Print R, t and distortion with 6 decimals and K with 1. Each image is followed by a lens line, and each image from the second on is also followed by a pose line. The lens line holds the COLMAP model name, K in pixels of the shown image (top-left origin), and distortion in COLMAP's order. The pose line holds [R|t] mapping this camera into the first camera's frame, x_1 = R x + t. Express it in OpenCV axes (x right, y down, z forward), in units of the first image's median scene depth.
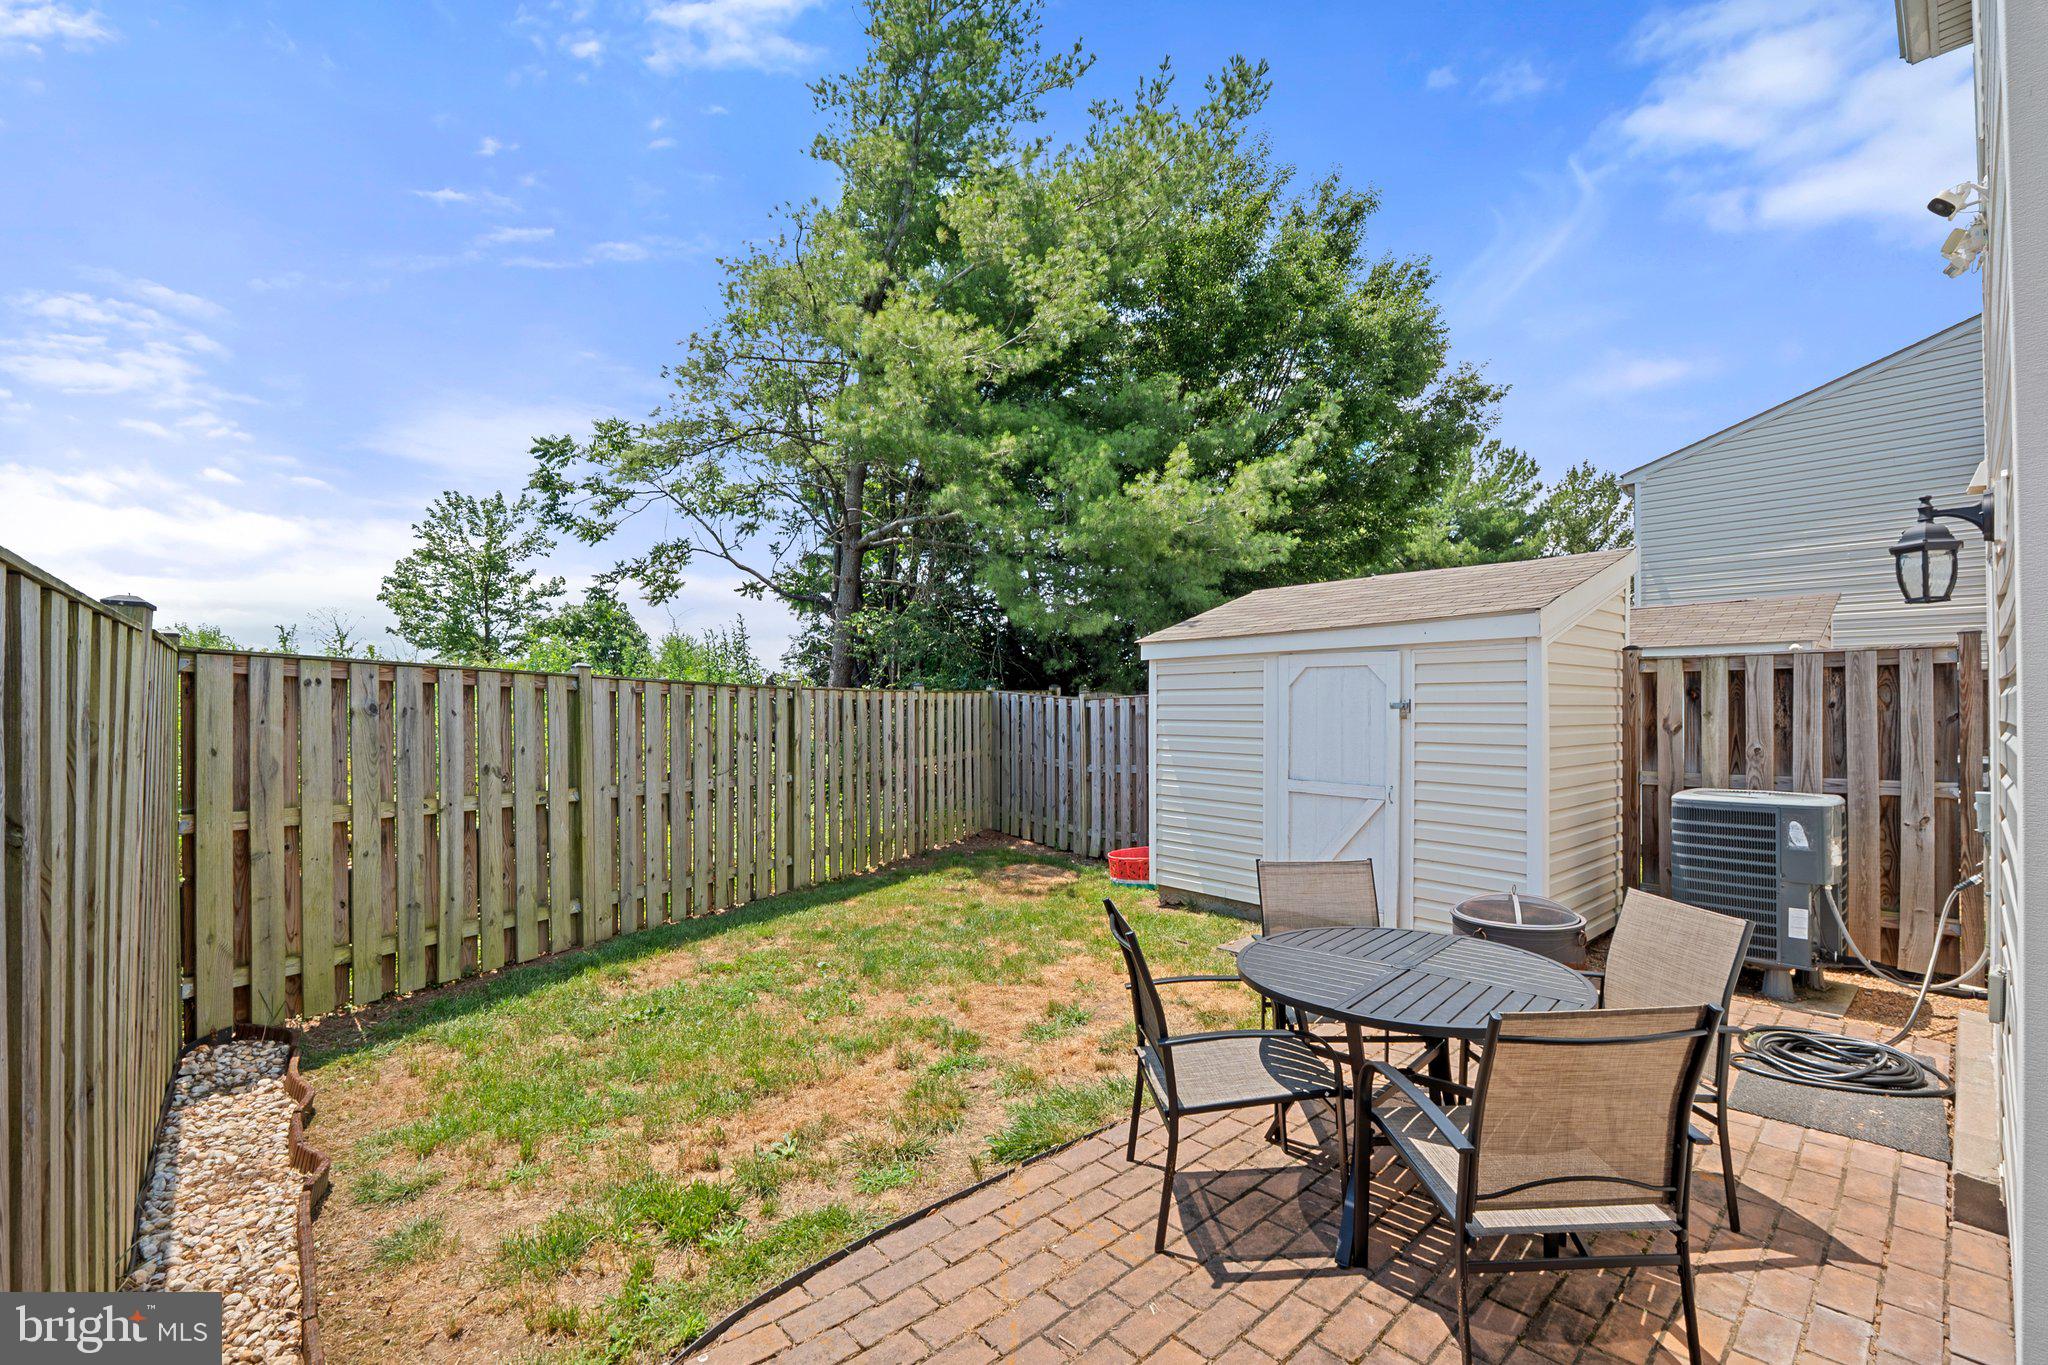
lens RADIAL K [[842.2, 0, 1031.2], [0, 842.2, 698.0], [0, 0, 1]] dist [-0.014152, 0.000837]
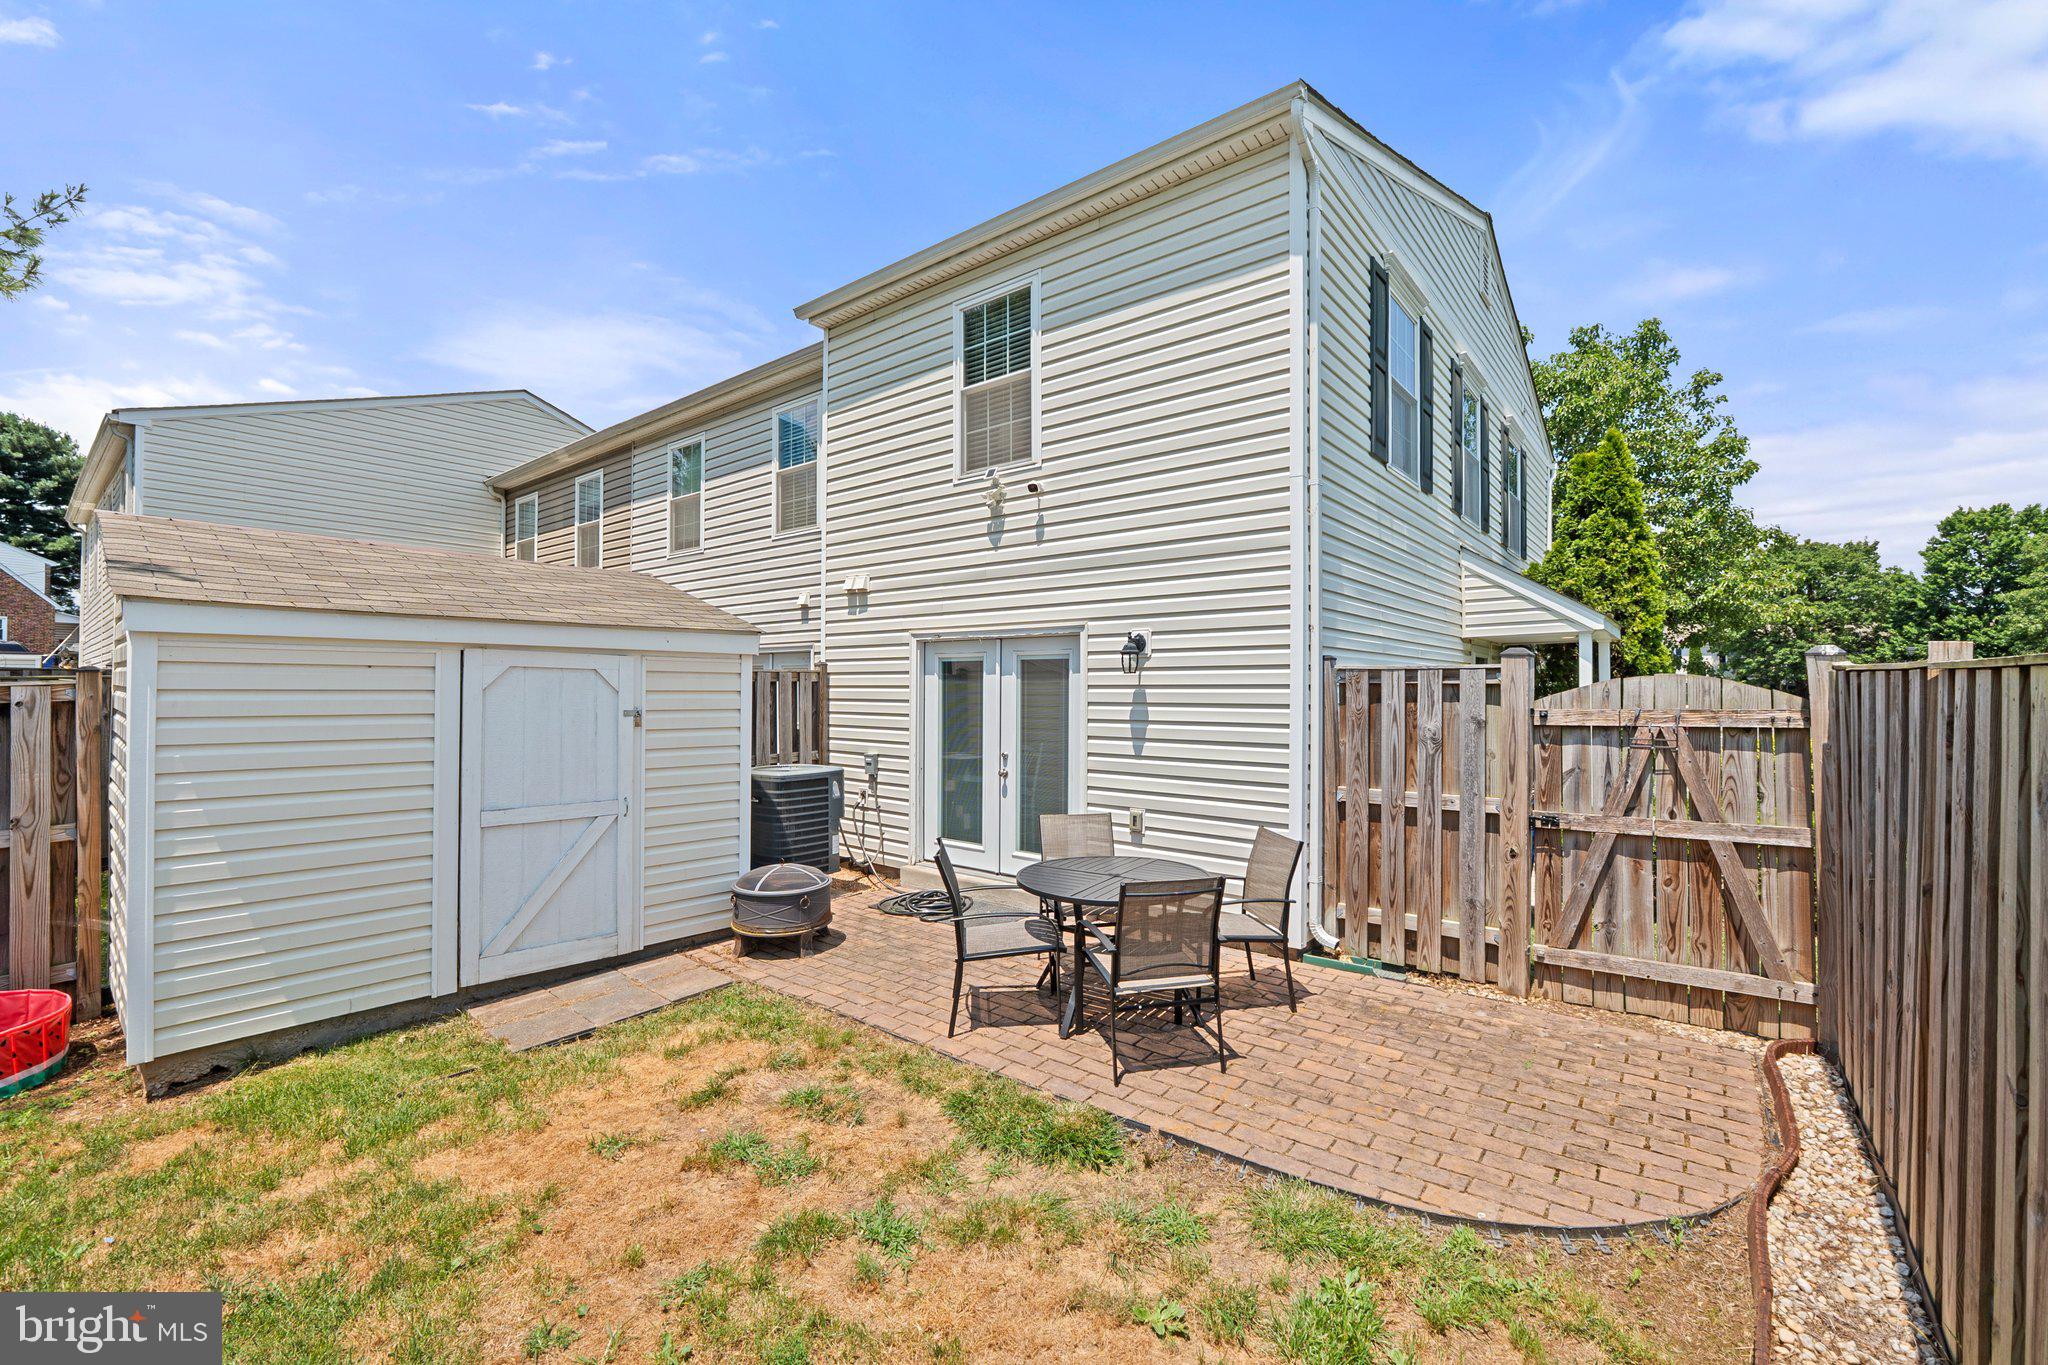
lens RADIAL K [[842.2, 0, 1032.7], [0, 842.2, 687.1], [0, 0, 1]] dist [-0.014152, 0.000837]
pose [[-0.166601, 0.006452, 0.986003, -0.787062], [-0.014764, 0.999850, -0.009037, -0.025573], [-0.985914, -0.016063, -0.166481, 0.951315]]
